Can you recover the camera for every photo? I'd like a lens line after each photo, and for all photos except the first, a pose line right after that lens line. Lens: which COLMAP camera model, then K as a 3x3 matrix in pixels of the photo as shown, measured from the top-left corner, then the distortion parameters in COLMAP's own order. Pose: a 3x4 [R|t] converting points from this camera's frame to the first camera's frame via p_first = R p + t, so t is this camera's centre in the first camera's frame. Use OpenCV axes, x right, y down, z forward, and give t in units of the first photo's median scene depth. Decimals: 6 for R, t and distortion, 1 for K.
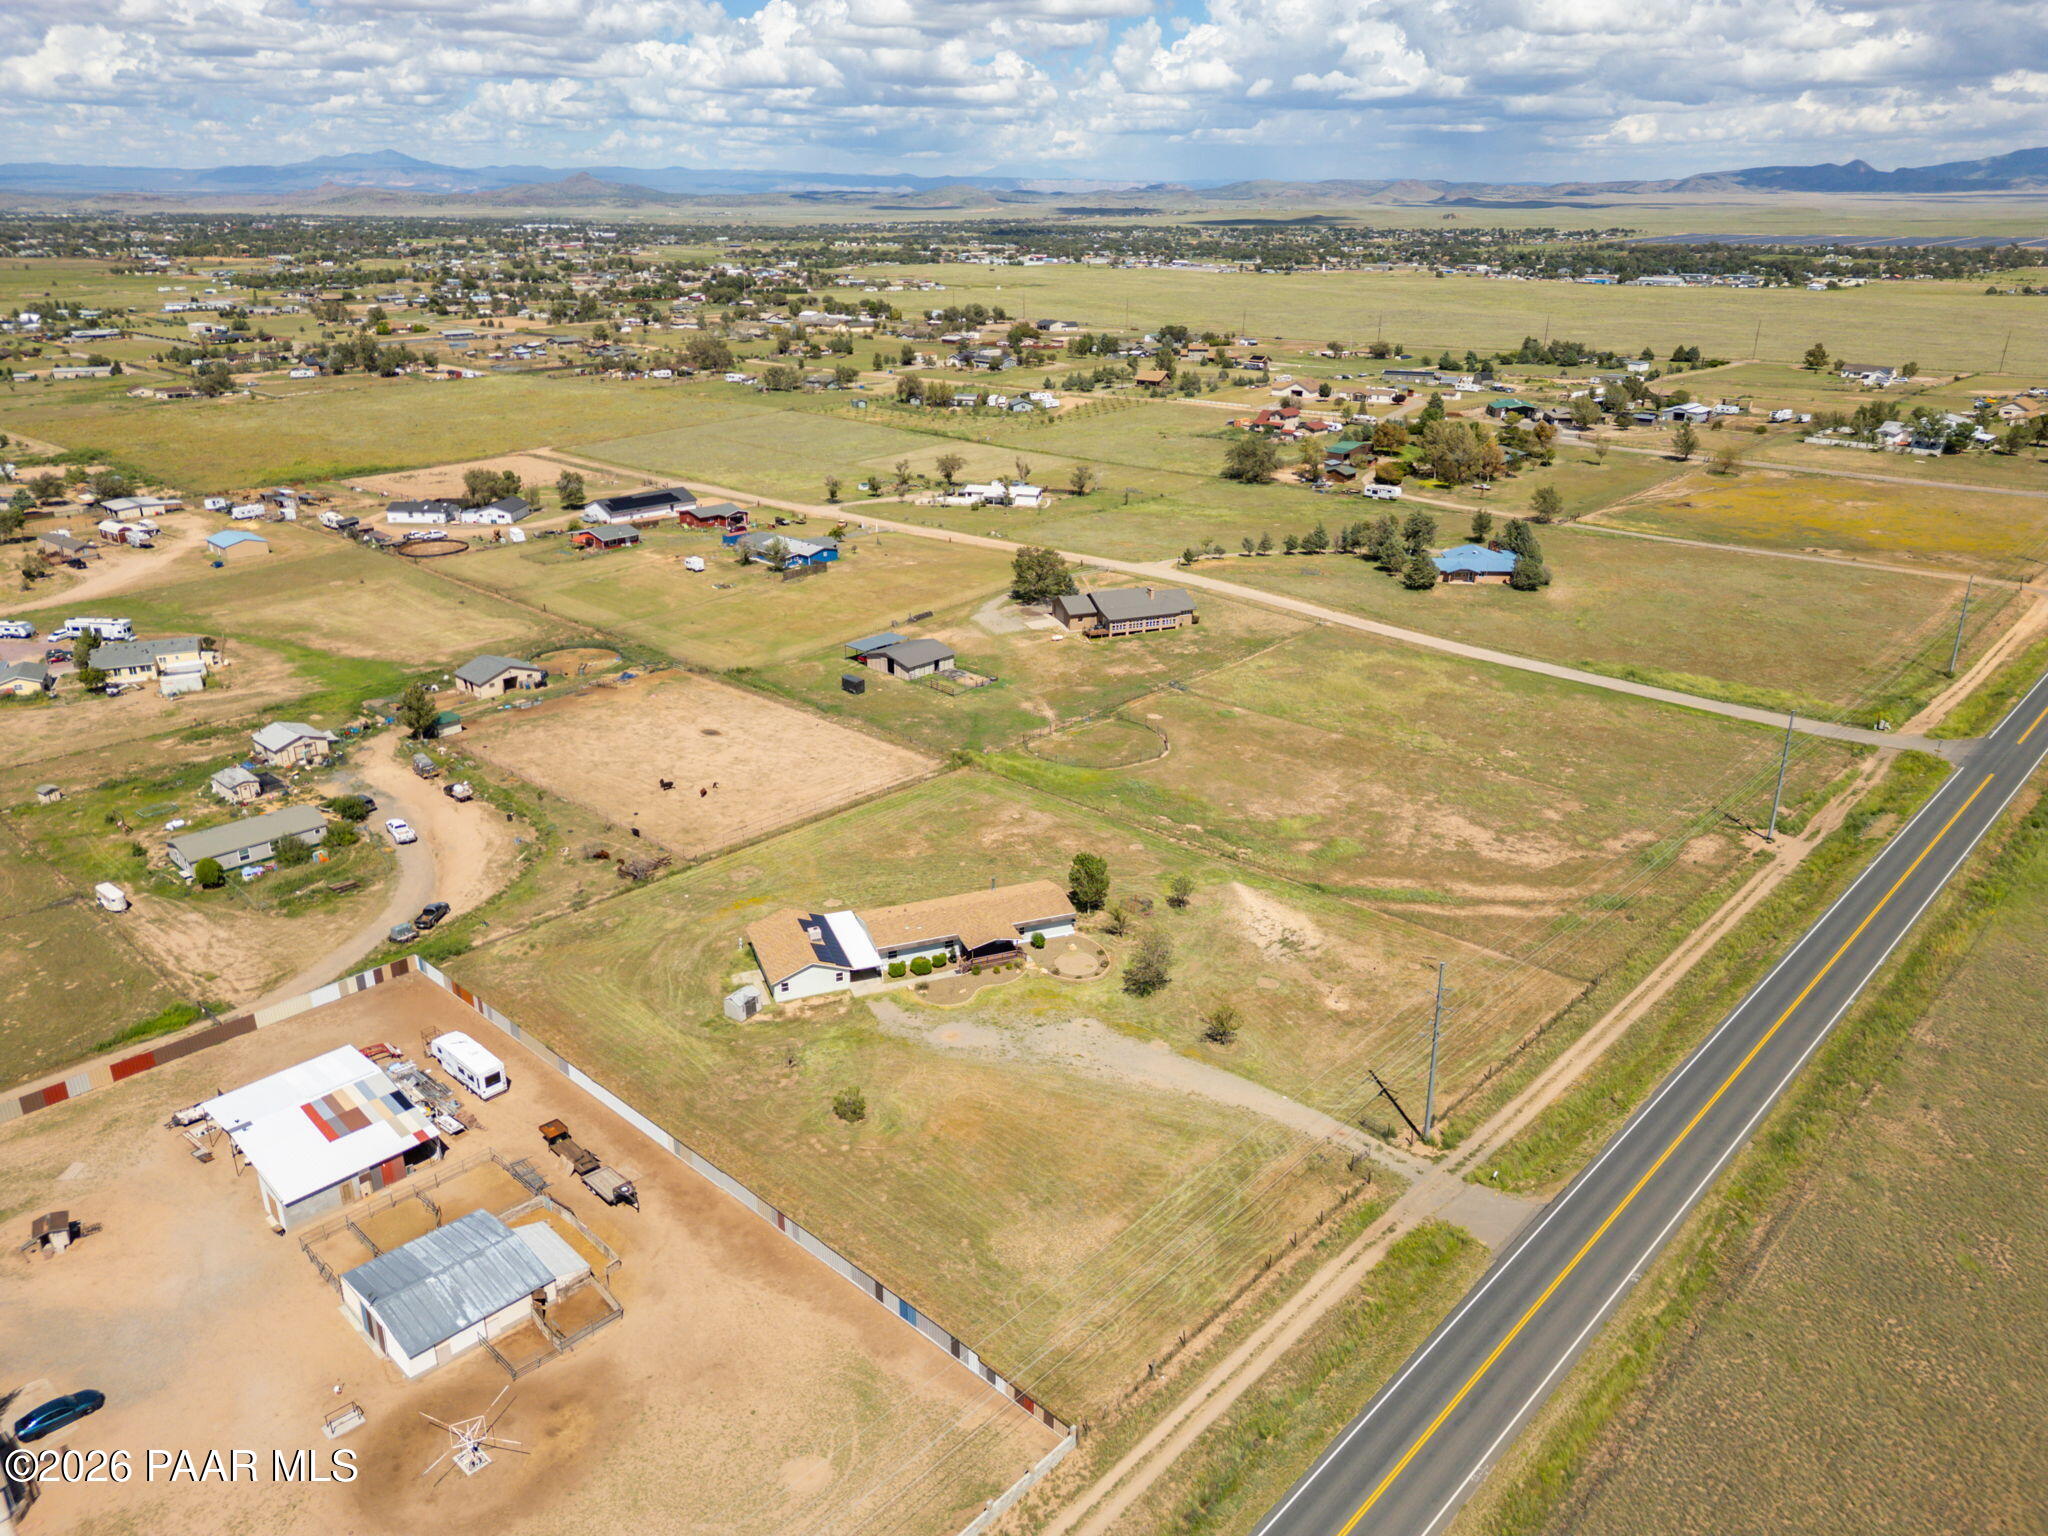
lens RADIAL K [[1421.2, 0, 1006.5], [0, 1421.2, 776.7], [0, 0, 1]] dist [0.084251, -0.098552]
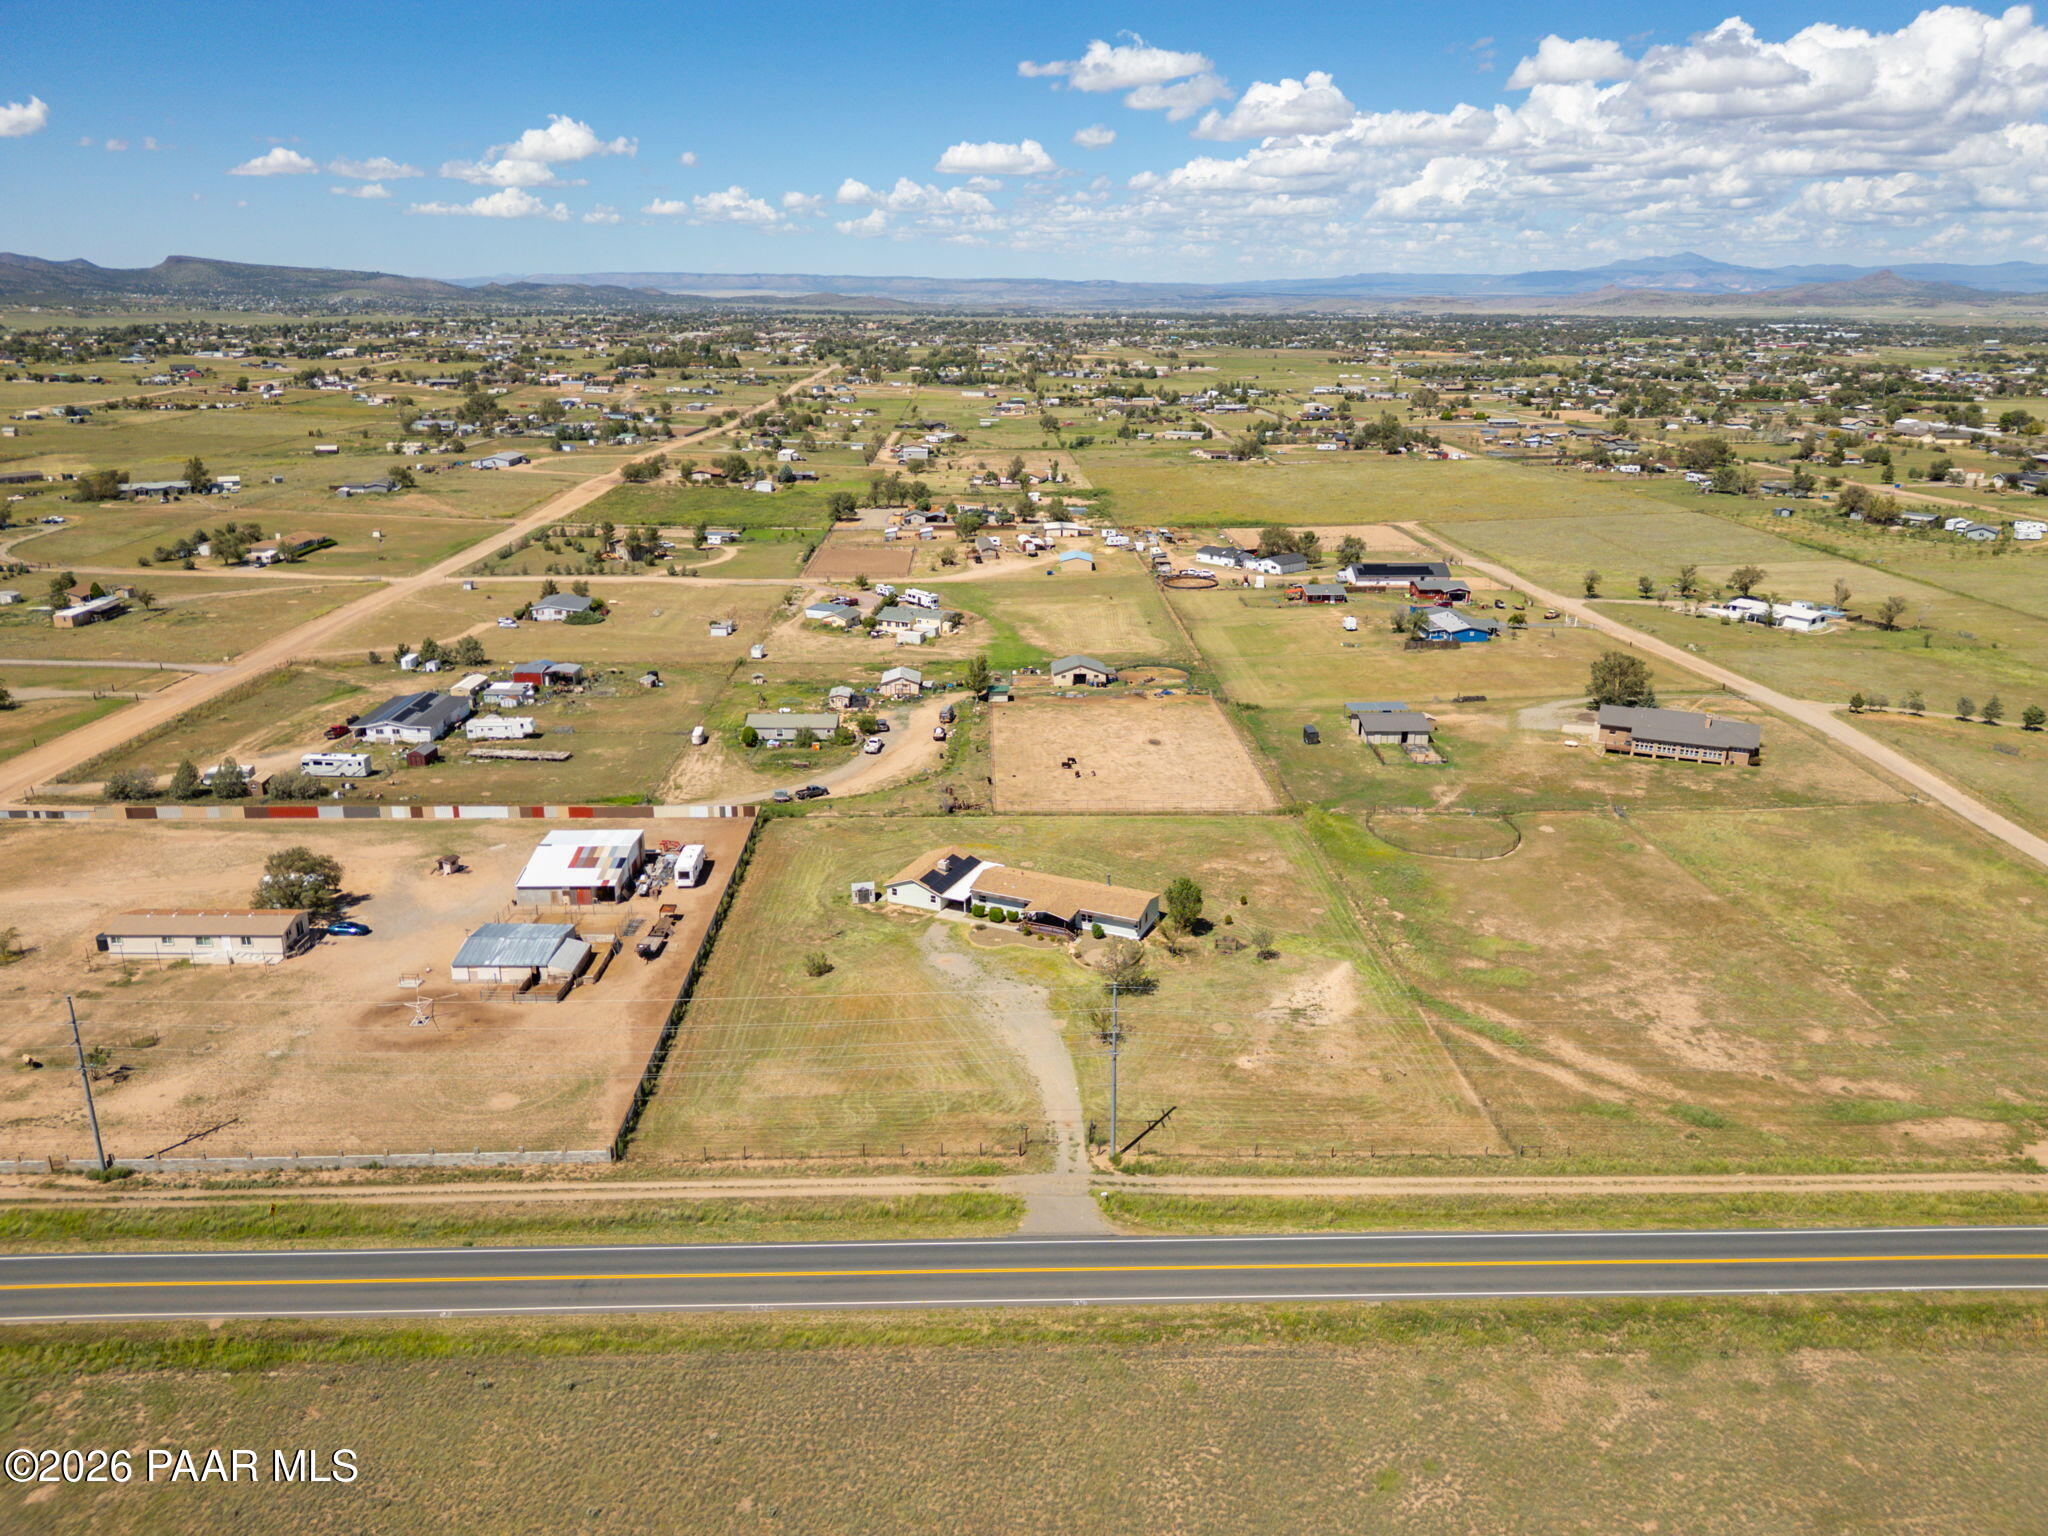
lens RADIAL K [[1421.2, 0, 1006.5], [0, 1421.2, 776.7], [0, 0, 1]] dist [0.084251, -0.098552]
pose [[0.704135, 0.226954, -0.672819, 0.566261], [-0.267824, 0.962446, 0.044360, -0.026516], [0.657620, 0.148962, 0.738476, 0.085443]]
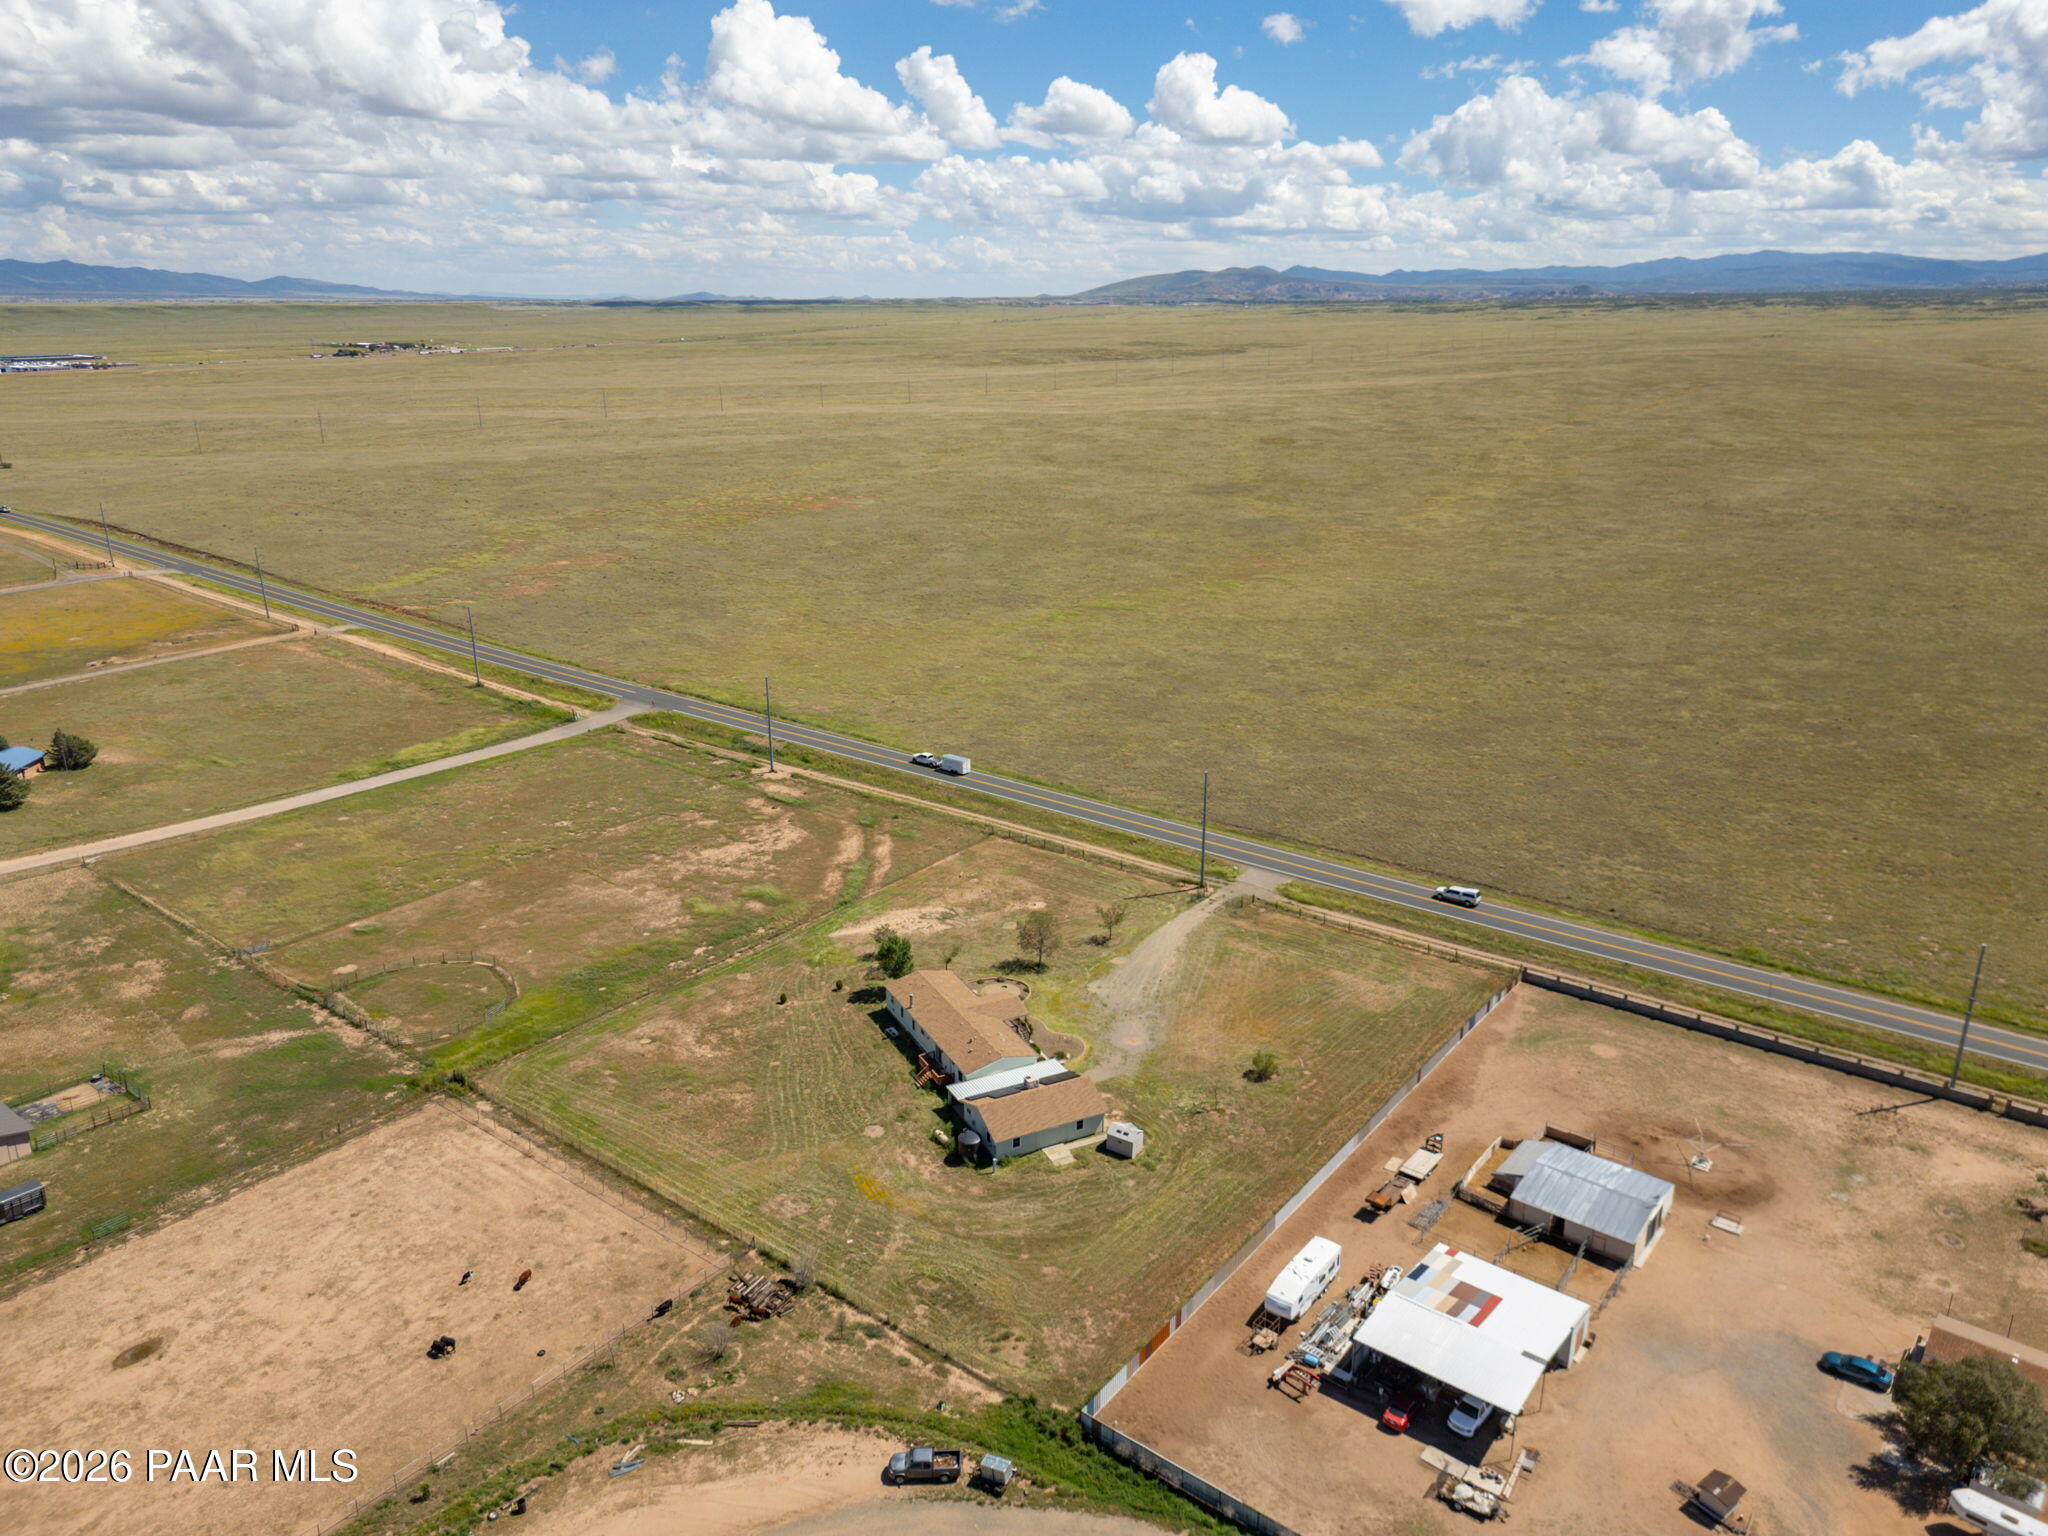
lens RADIAL K [[1457.0, 0, 1024.0], [0, 1457.0, 768.0], [0, 0, 1]] dist [0.069720, -0.109500]
pose [[-0.111667, -0.306017, 0.945454, -0.783437], [0.371106, 0.869733, 0.325339, -0.309389], [-0.921852, 0.387193, 0.016445, 0.713687]]
